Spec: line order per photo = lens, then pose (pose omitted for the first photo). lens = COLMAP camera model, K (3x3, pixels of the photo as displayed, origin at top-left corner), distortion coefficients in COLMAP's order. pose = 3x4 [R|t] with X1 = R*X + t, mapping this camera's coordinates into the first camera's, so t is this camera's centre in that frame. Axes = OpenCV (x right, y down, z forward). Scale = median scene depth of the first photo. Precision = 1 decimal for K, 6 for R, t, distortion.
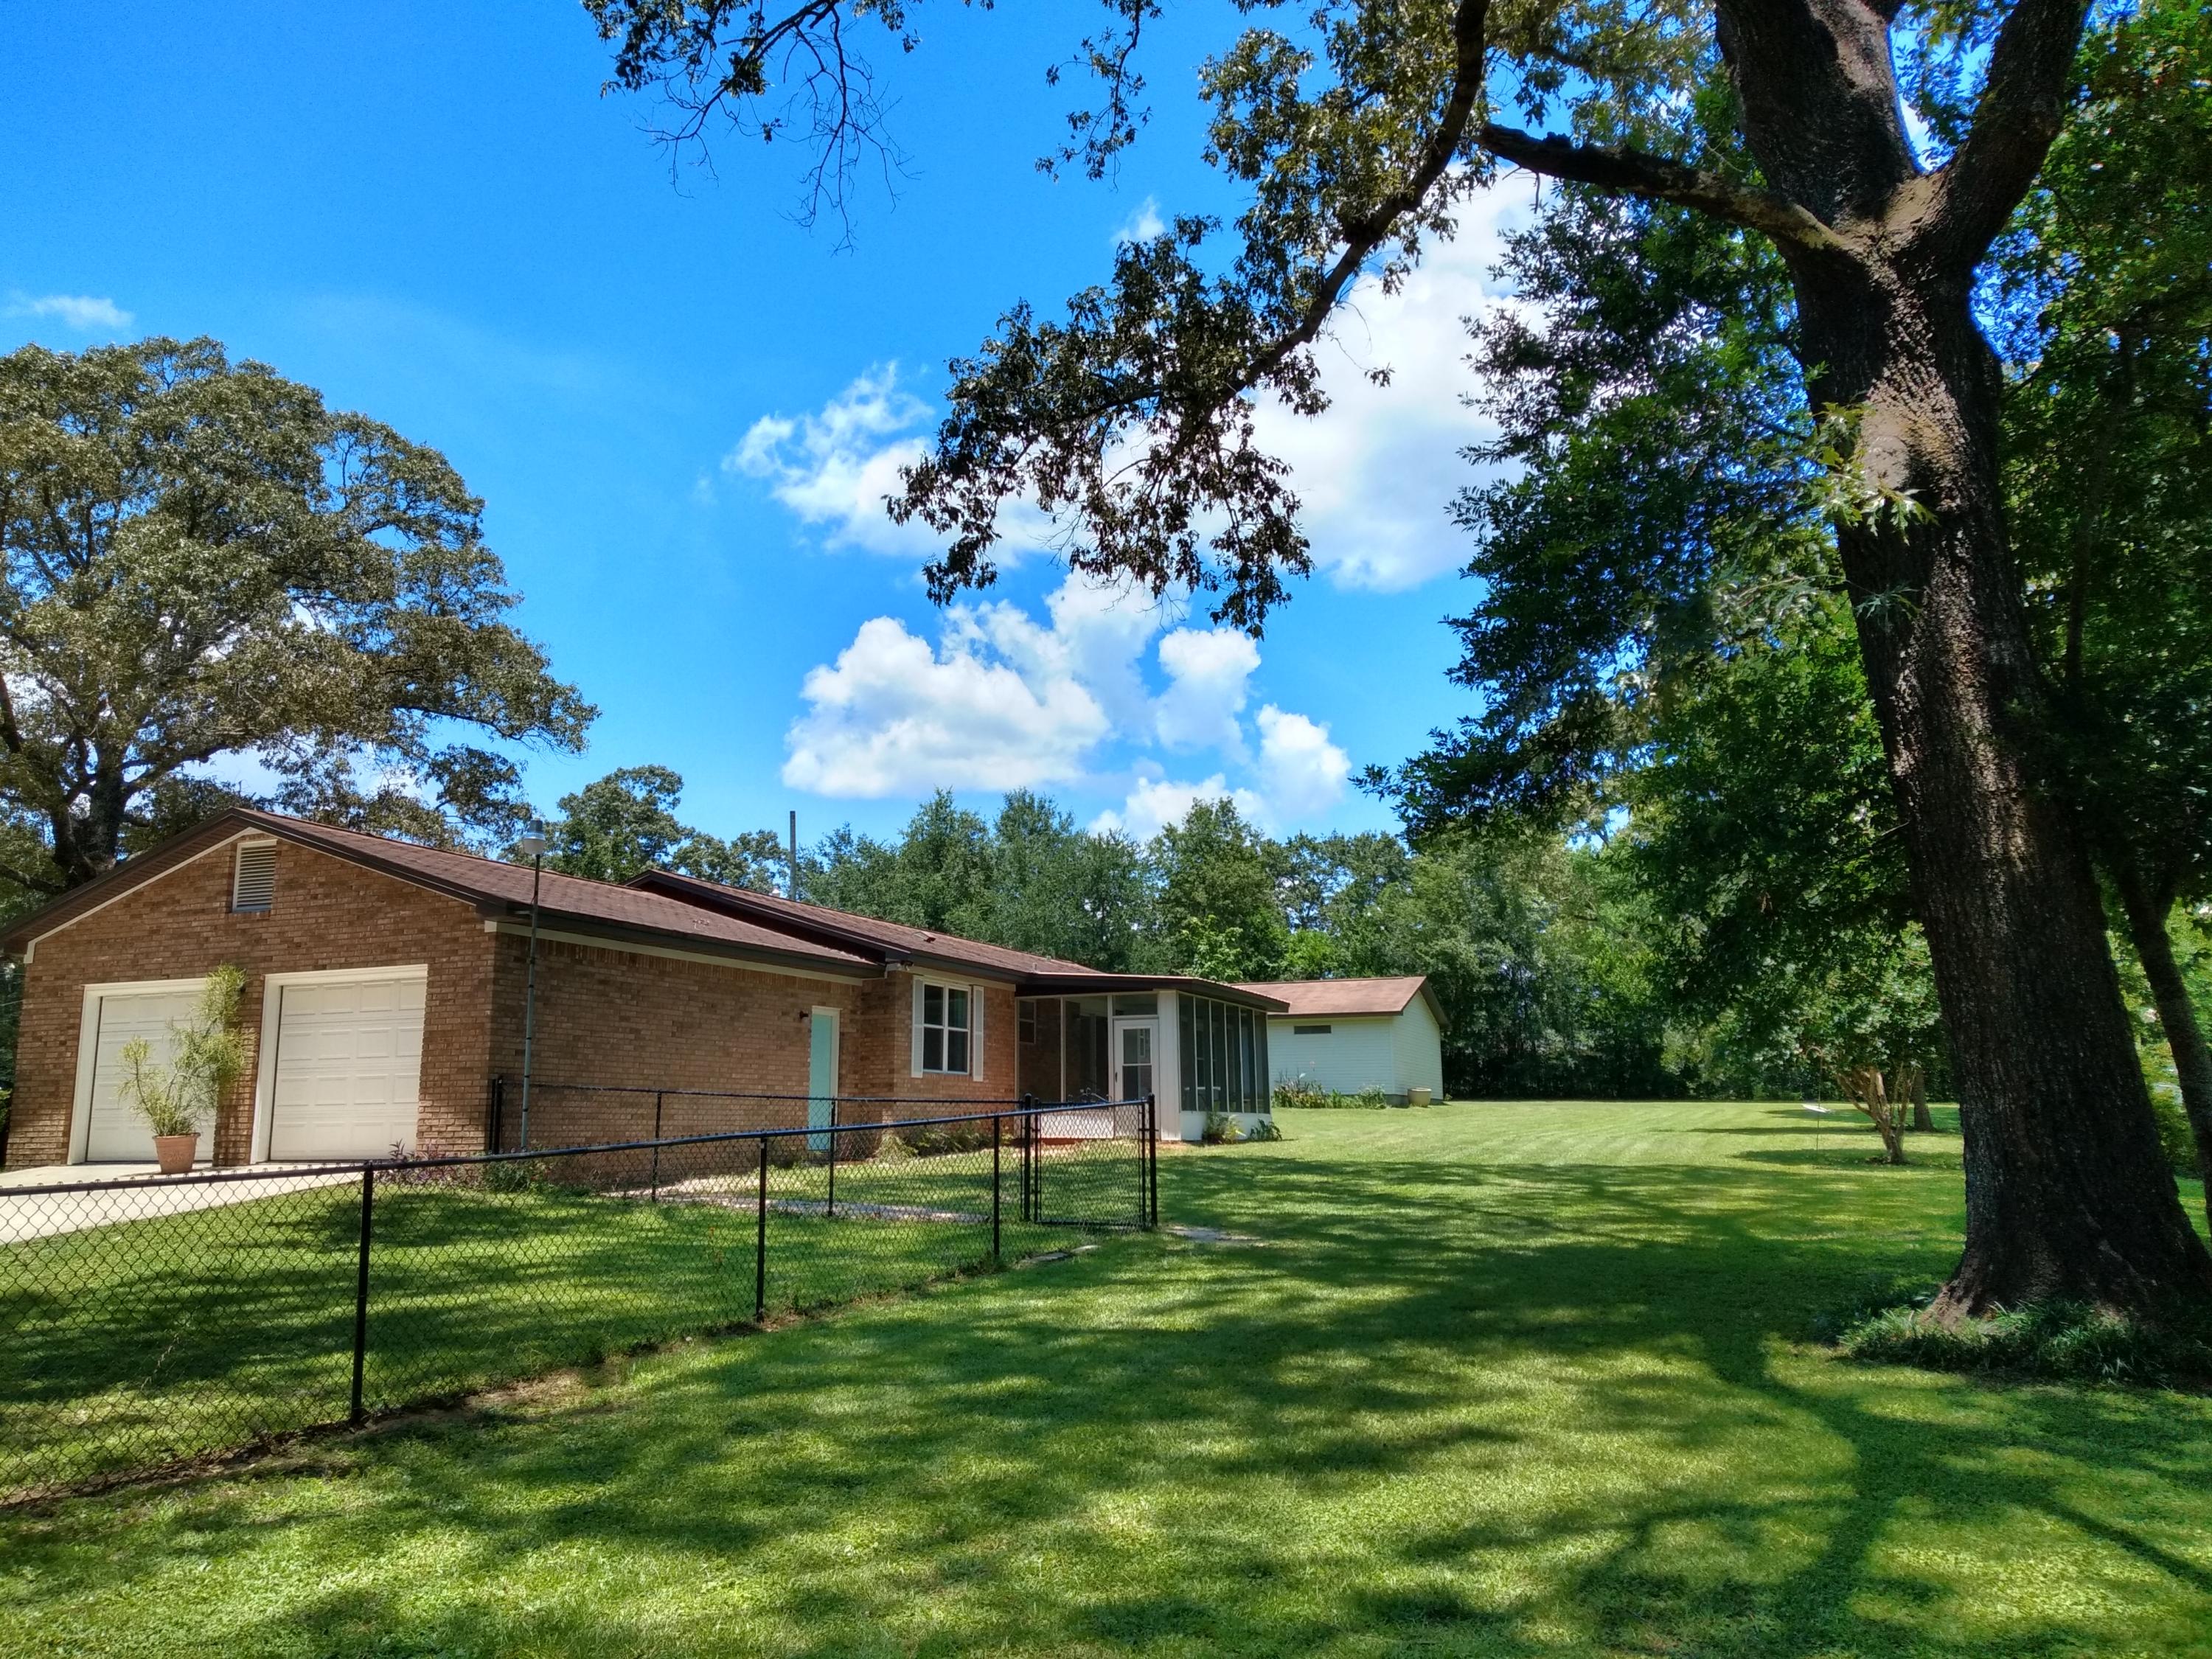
lens RADIAL K [[1759.1, 0, 1106.0], [0, 1759.1, 829.5], [0, 0, 1]] dist [0.013837, -0.011555]
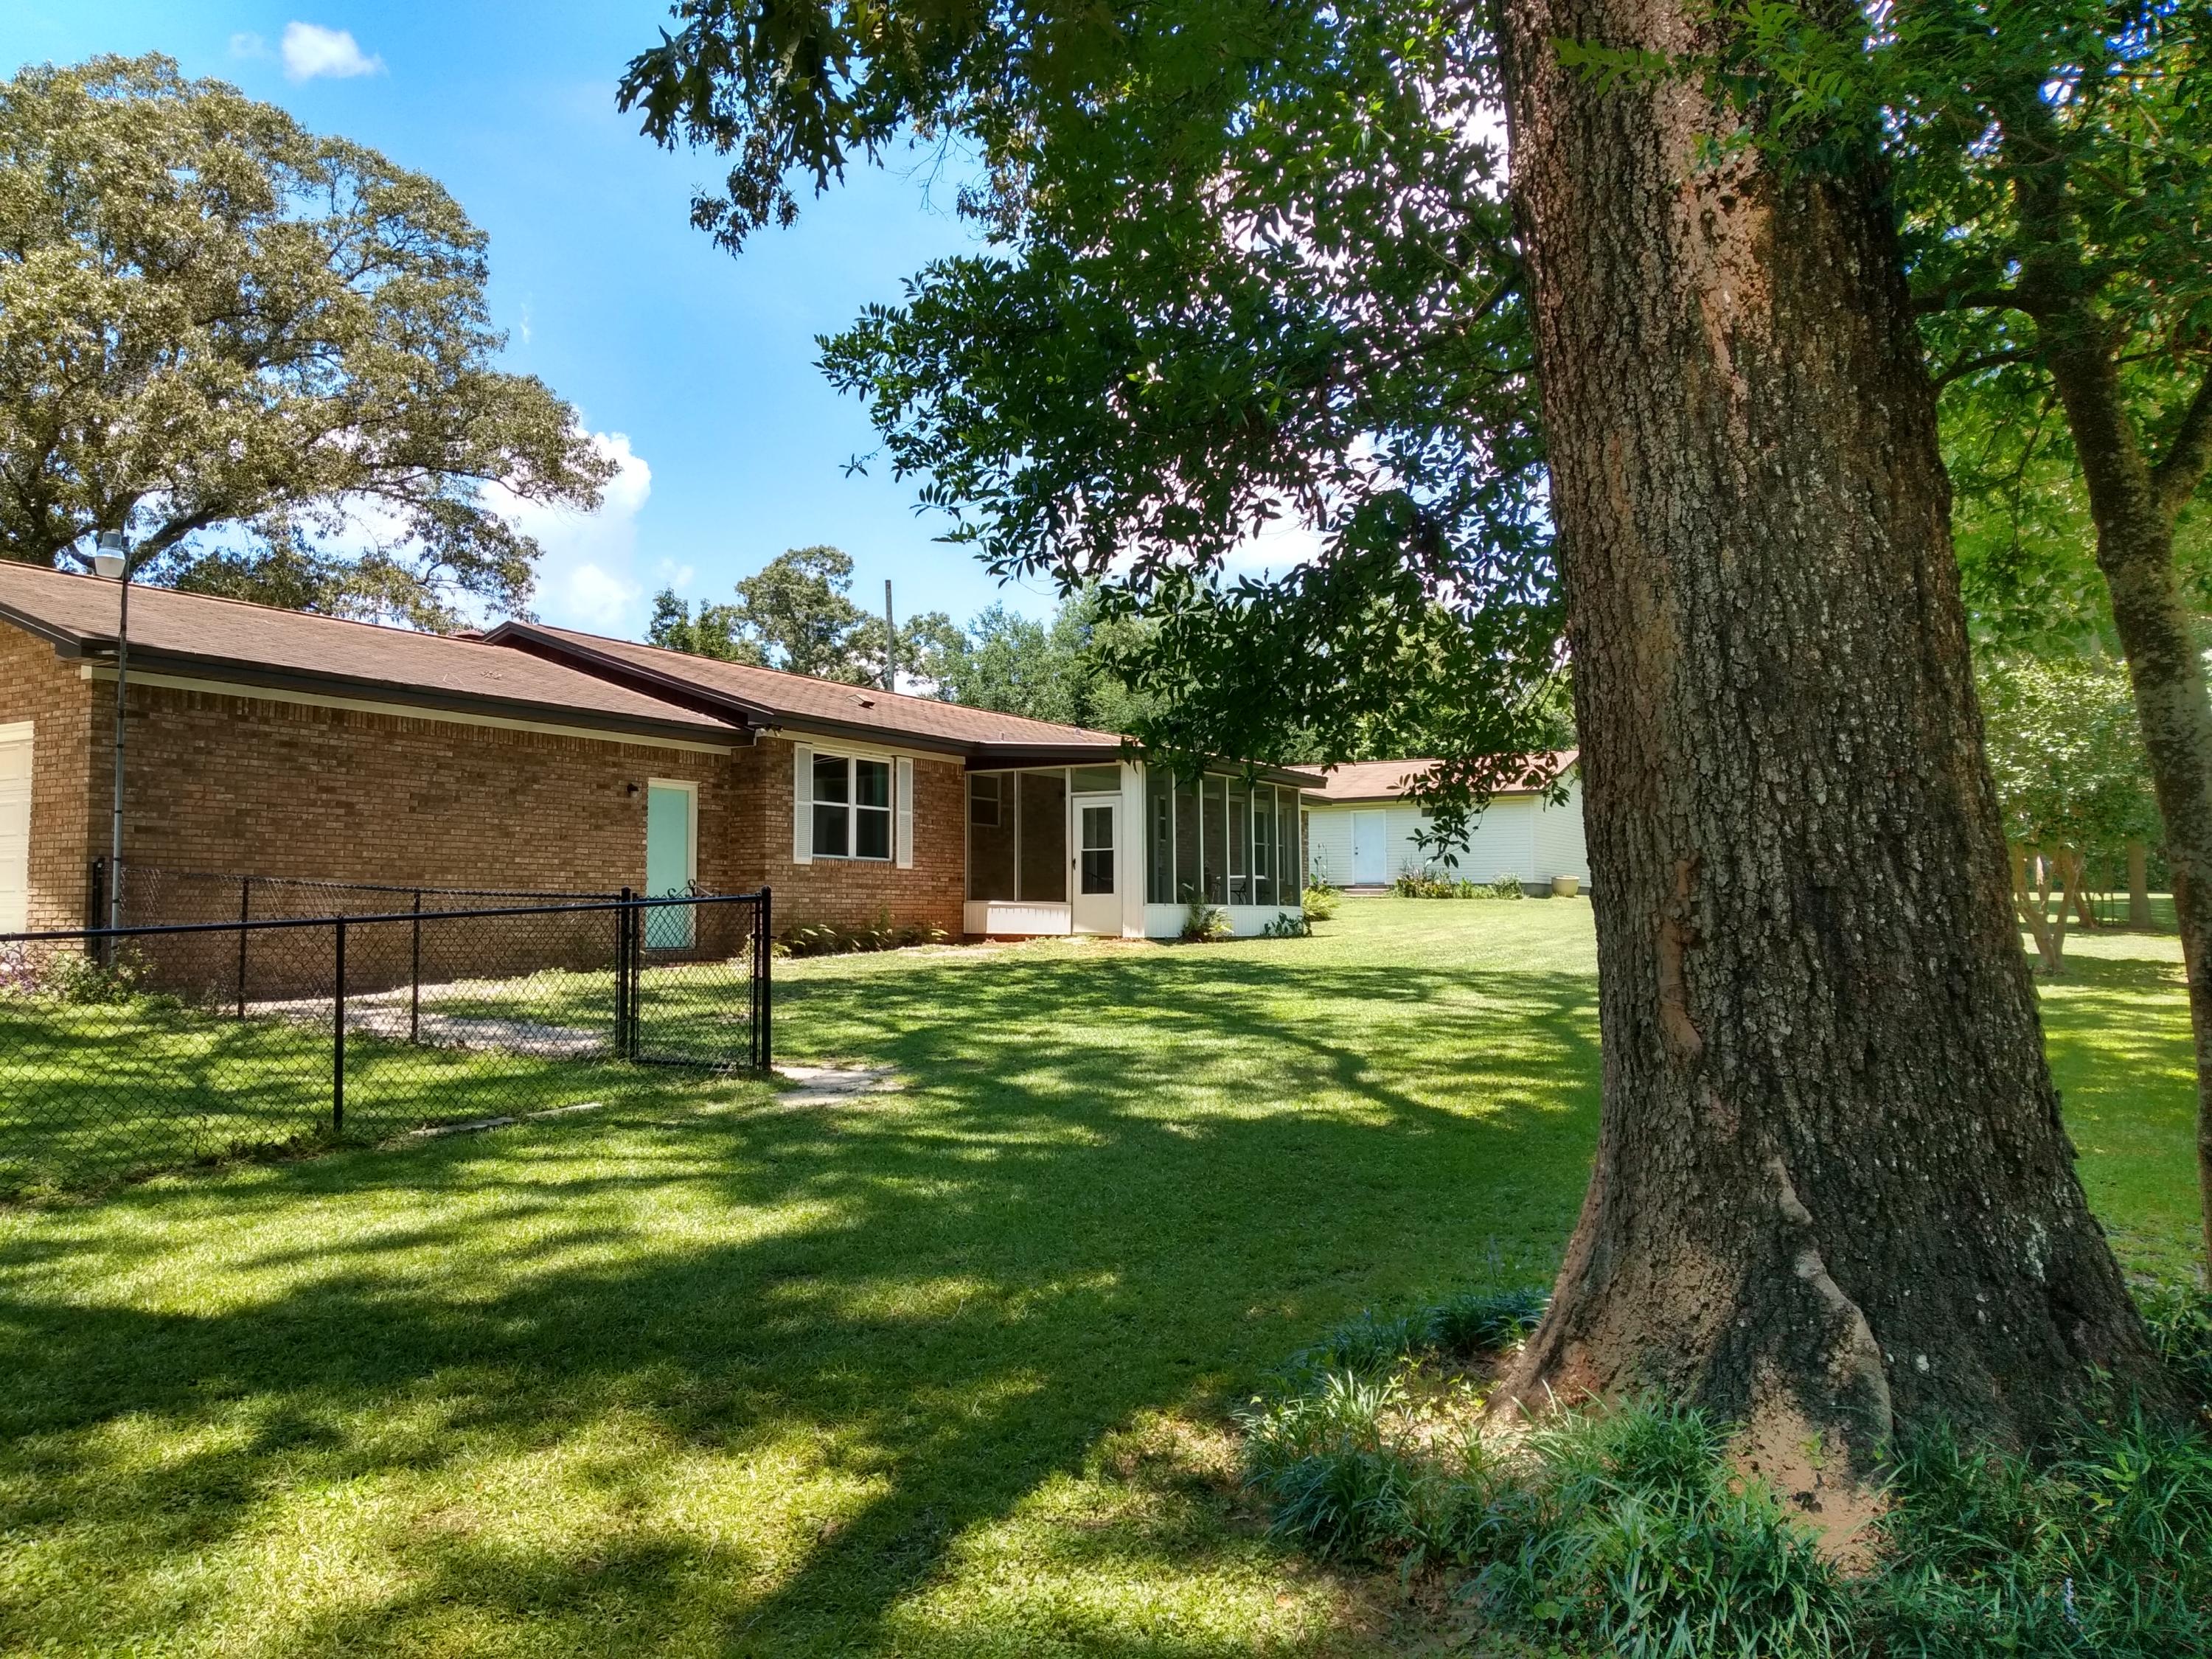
lens RADIAL K [[1759.1, 0, 1106.0], [0, 1759.1, 829.5], [0, 0, 1]] dist [0.013837, -0.011555]
pose [[0.991054, 0.001921, -0.133448, 0.131225], [0.014171, 0.992730, 0.119529, 0.022461], [0.132707, -0.120351, 0.983821, 0.164407]]
